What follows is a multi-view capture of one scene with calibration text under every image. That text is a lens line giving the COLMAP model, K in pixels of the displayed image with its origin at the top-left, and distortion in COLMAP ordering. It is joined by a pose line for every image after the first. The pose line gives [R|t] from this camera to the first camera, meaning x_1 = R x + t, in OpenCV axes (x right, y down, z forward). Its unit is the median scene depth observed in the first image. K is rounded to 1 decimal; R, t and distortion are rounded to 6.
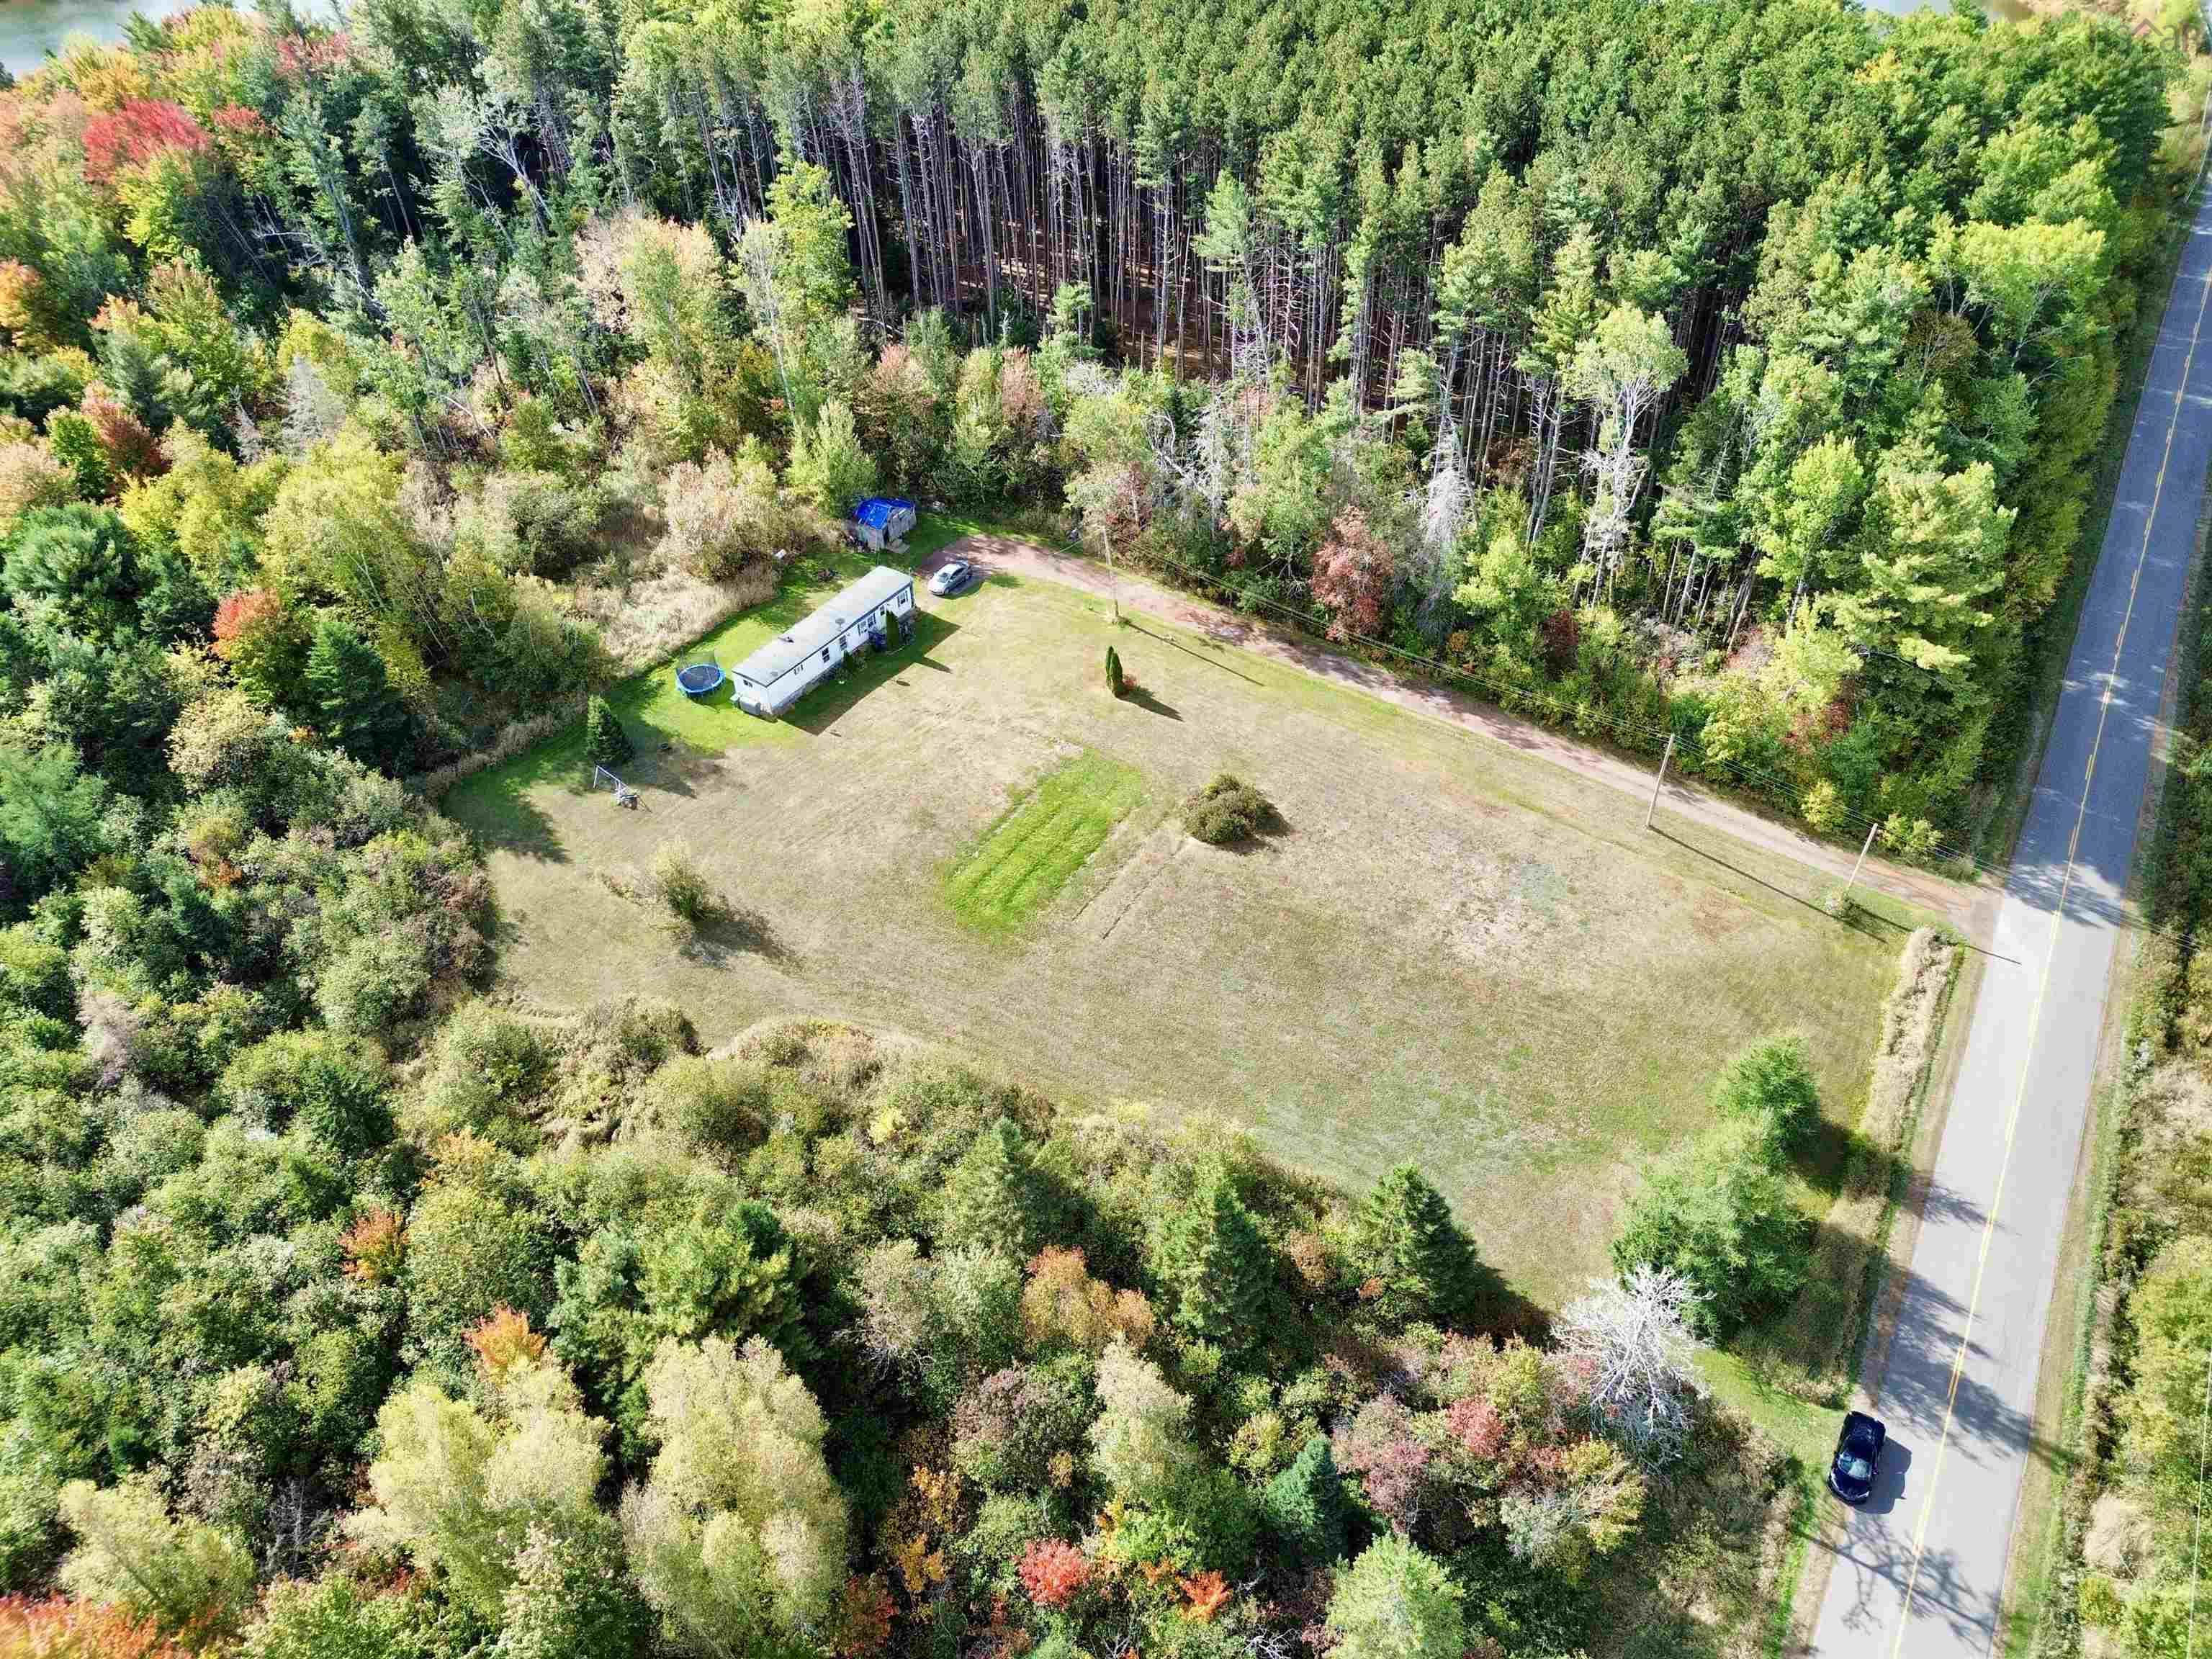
lens RADIAL K [[1573.8, 0, 1097.7], [0, 1573.8, 843.6], [0, 0, 1]] dist [0.079391, -0.071280]
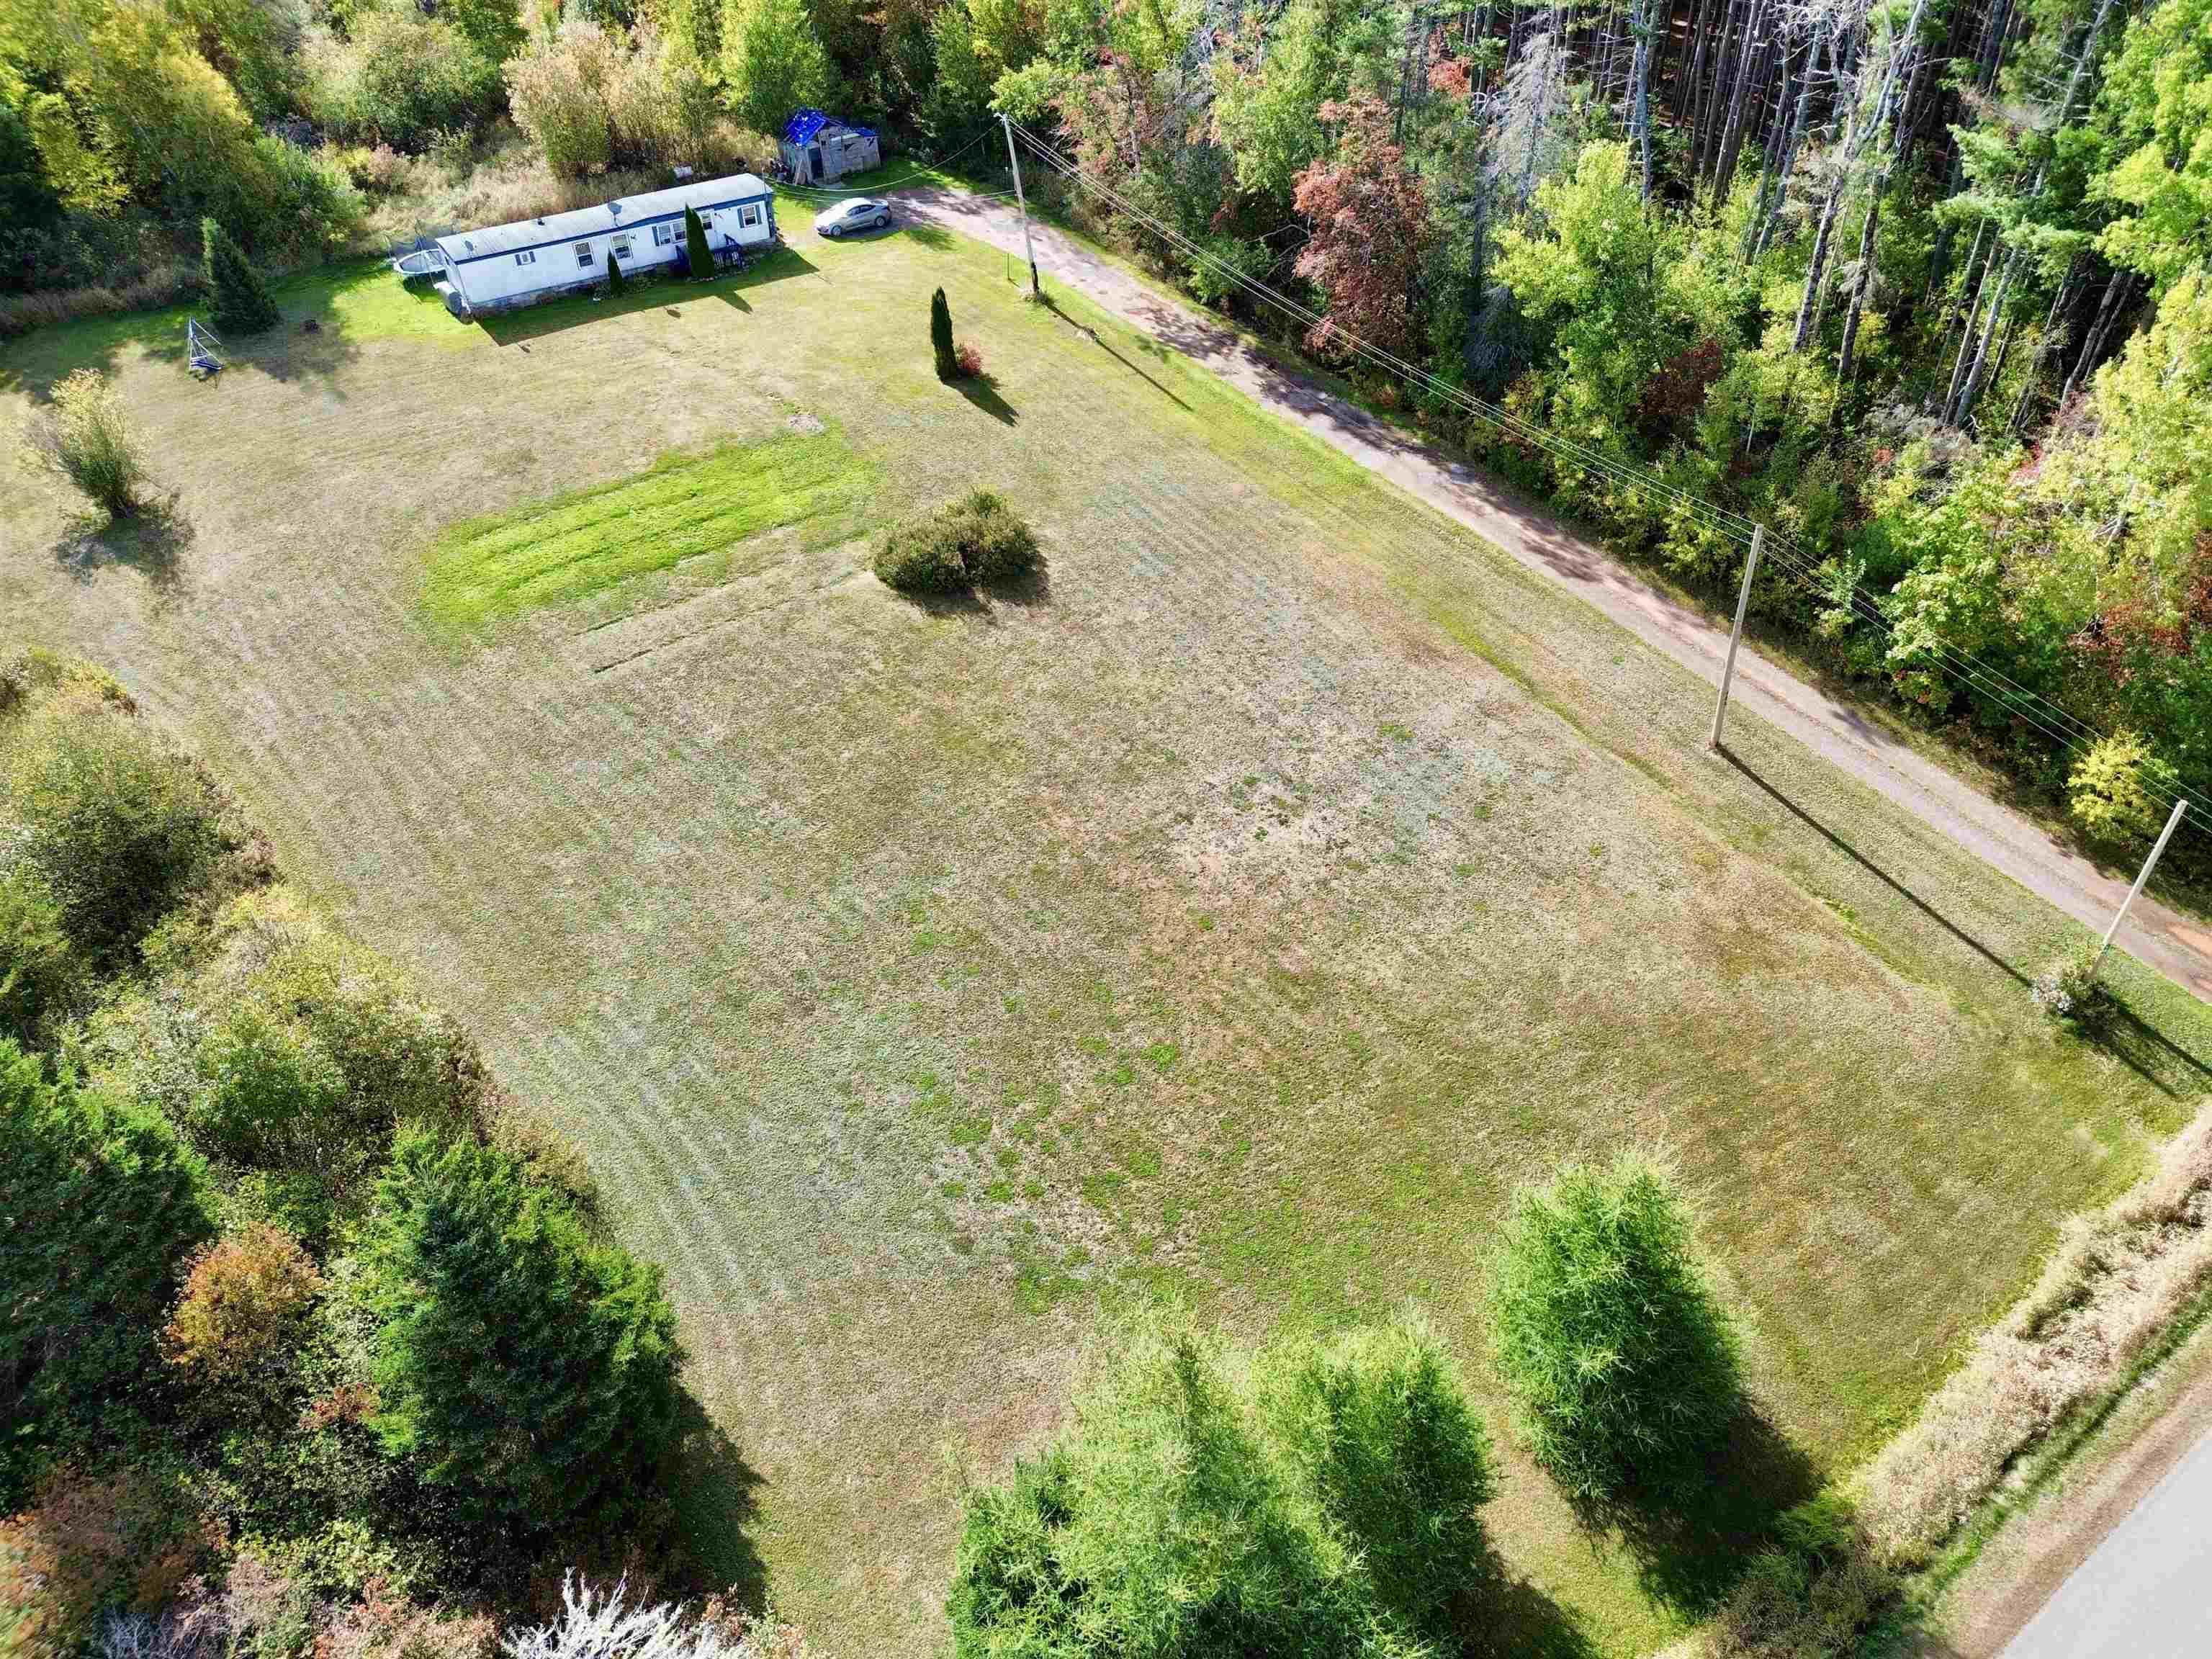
lens RADIAL K [[1573.8, 0, 1097.7], [0, 1573.8, 843.6], [0, 0, 1]] dist [0.079391, -0.071280]
pose [[0.920998, 0.252329, -0.296804, 0.299082], [-0.255422, 0.966395, 0.028997, 0.048768], [0.294147, 0.049104, 0.954498, 0.438744]]
